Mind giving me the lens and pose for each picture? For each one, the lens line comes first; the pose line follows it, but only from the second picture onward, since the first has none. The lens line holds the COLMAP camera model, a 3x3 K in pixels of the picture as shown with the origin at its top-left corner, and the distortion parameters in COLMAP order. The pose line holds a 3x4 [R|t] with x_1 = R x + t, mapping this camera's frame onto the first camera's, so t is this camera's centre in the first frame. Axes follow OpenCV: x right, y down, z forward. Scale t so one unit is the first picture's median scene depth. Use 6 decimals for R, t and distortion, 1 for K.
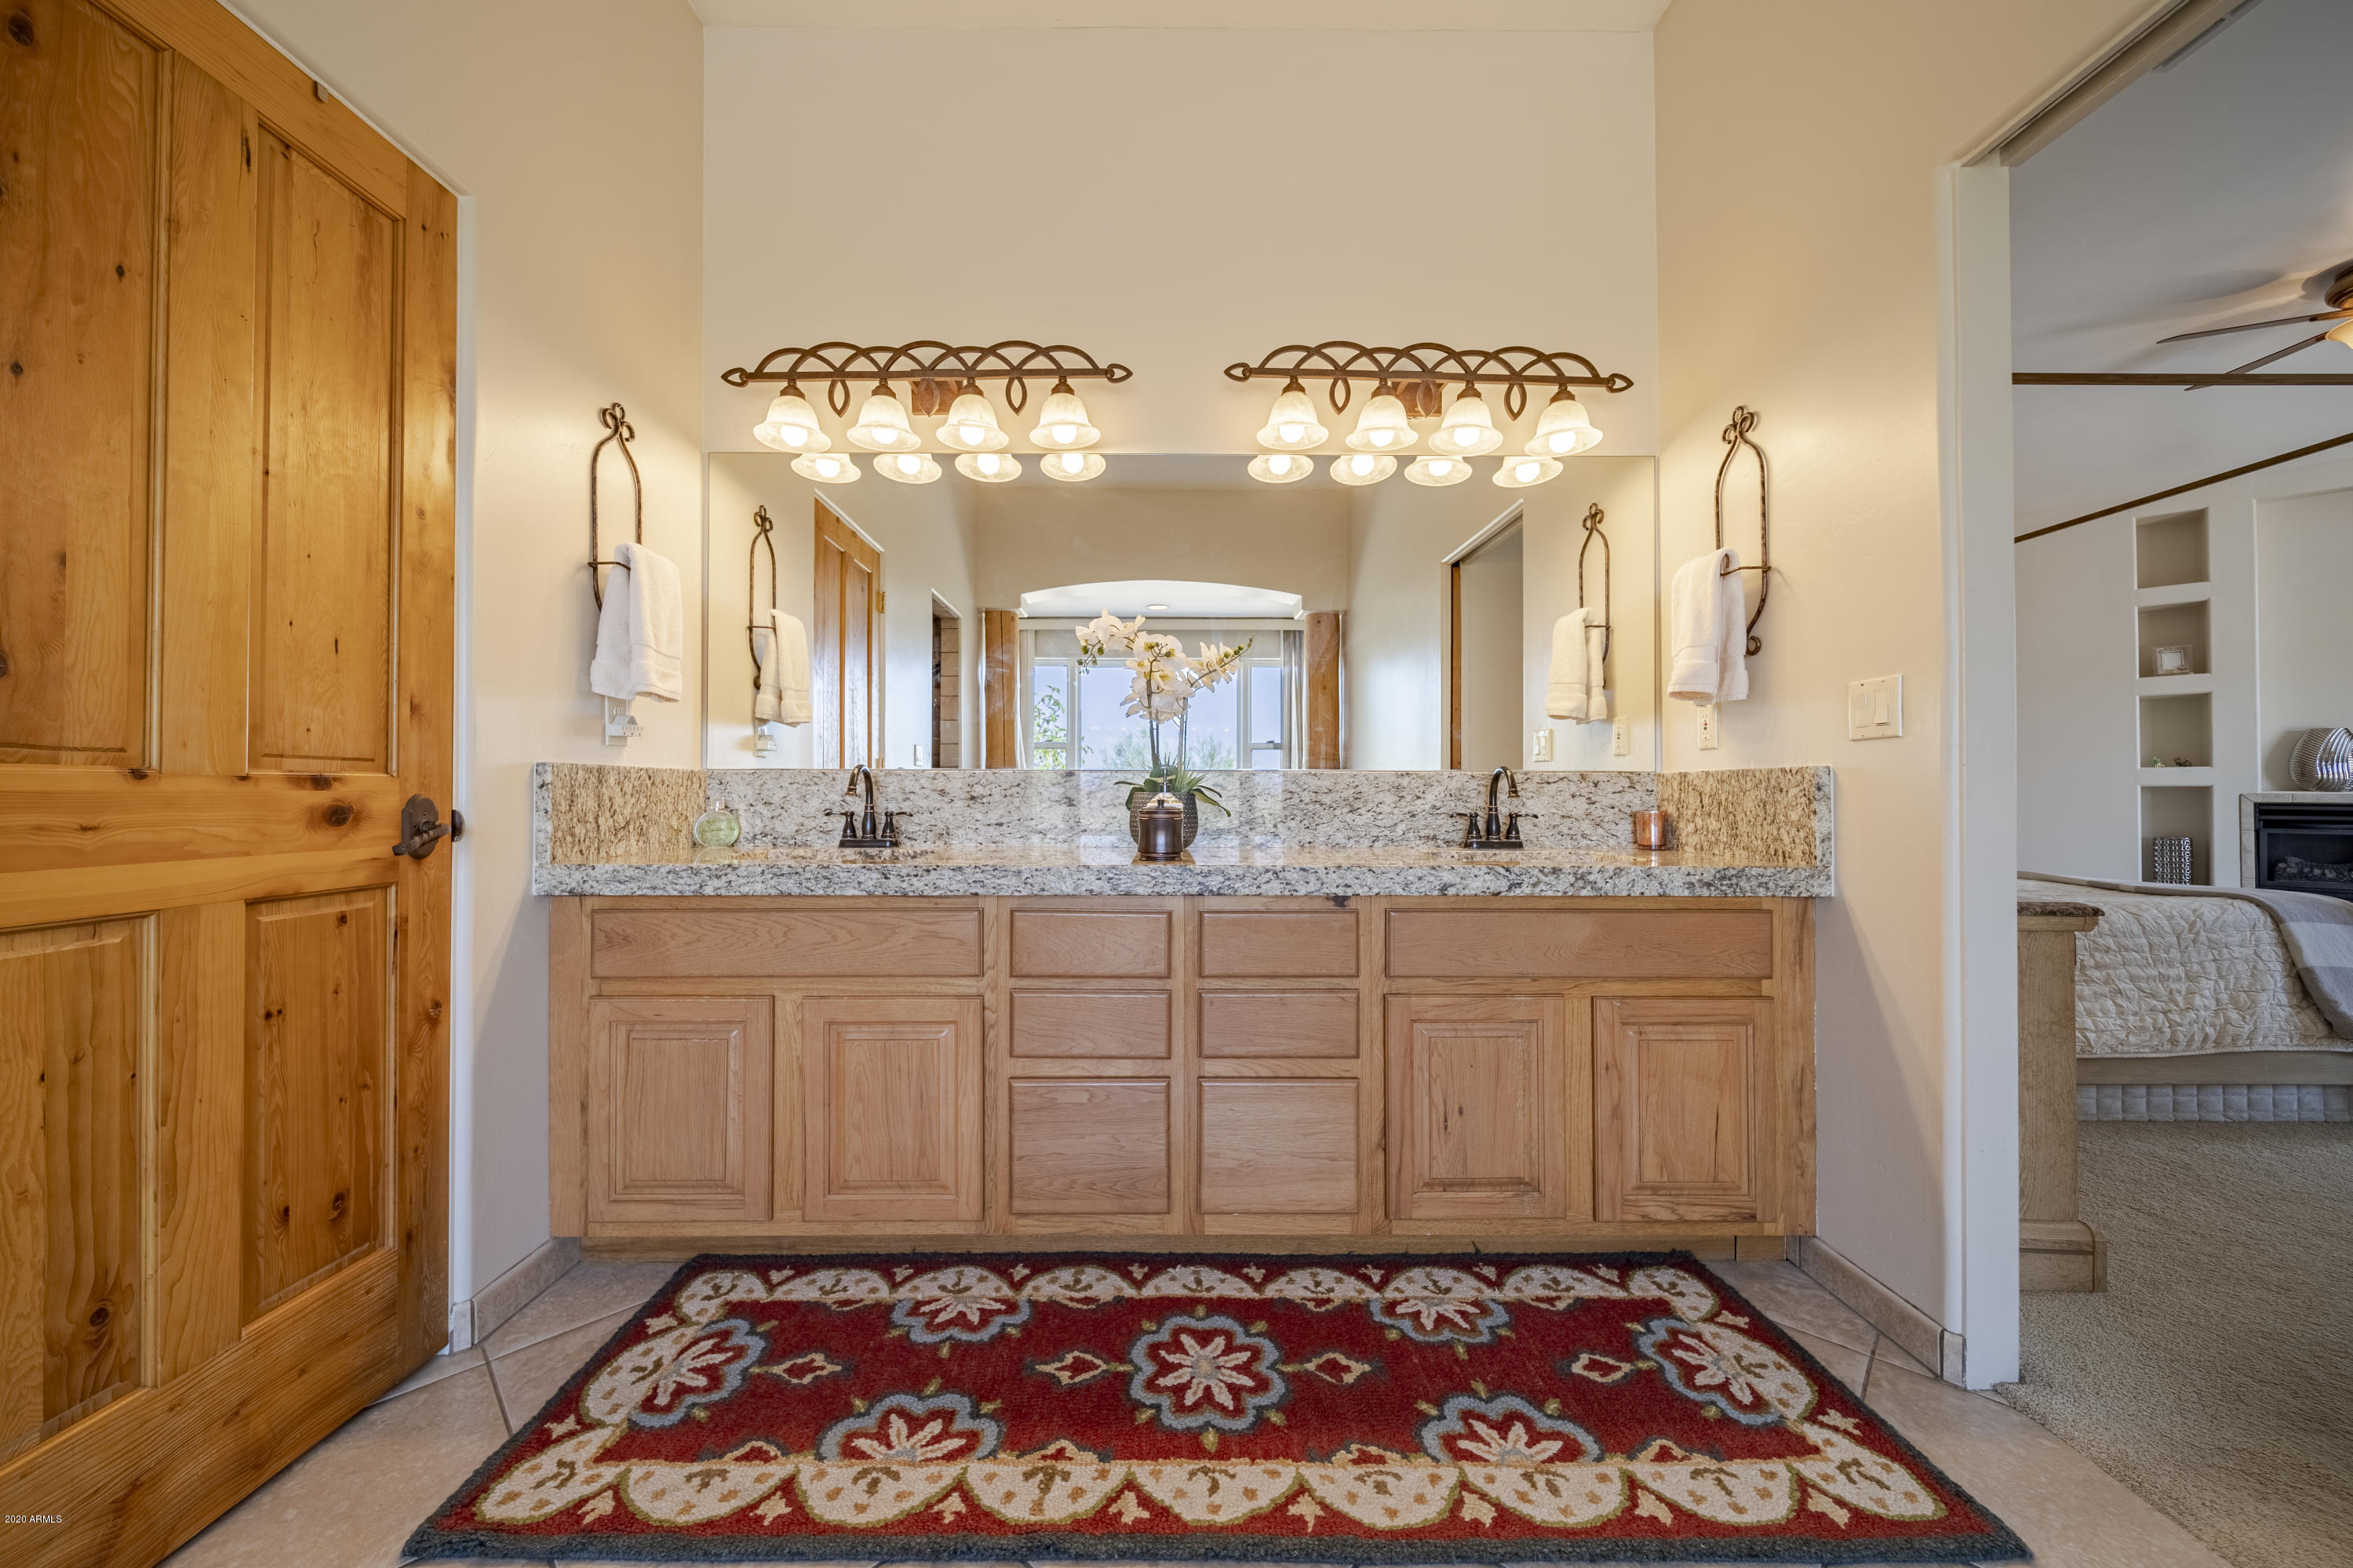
lens RADIAL K [[838.8, 0, 1178.1], [0, 838.8, 776.6], [0, 0, 1]] dist [-0.000277, -0.000145]
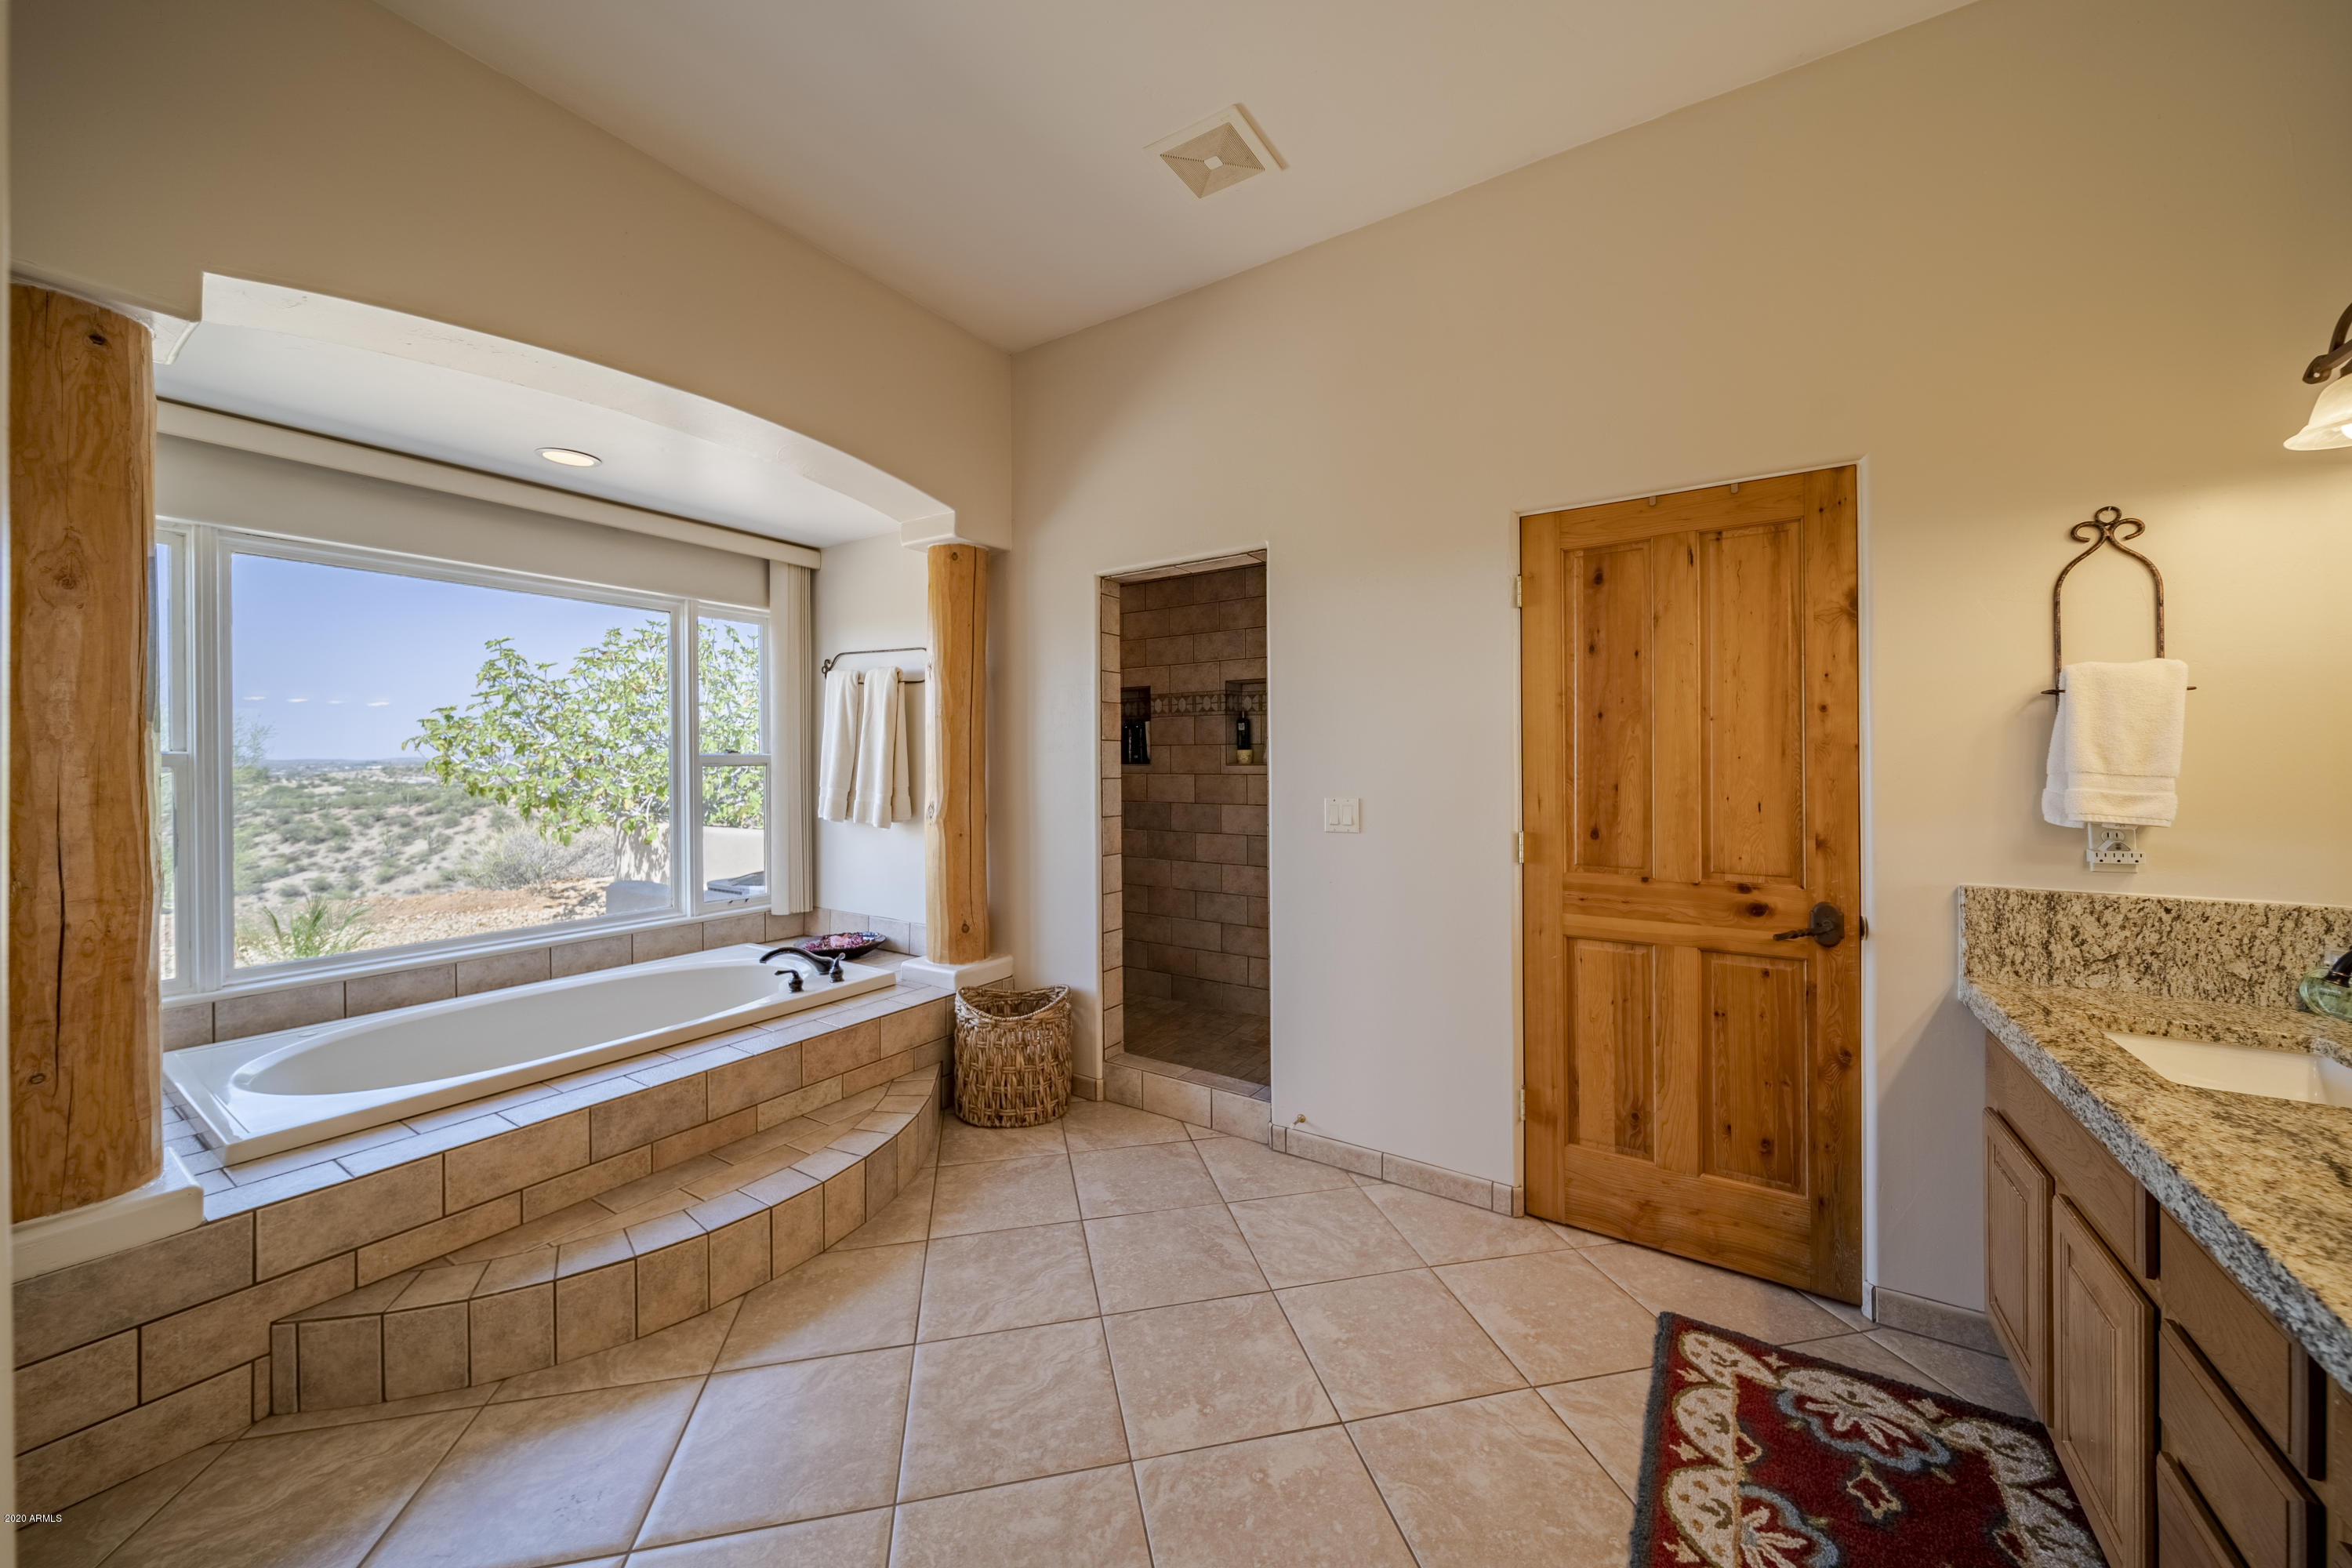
lens RADIAL K [[840.8, 0, 1175.5], [0, 840.8, 774.7], [0, 0, 1]] dist [-0.002479, -0.000292]
pose [[-0.548428, 0.009364, -0.836145, 0.948022], [0.013922, 0.999901, 0.002066, -0.224215], [0.836082, -0.010508, -0.548504, 0.885367]]
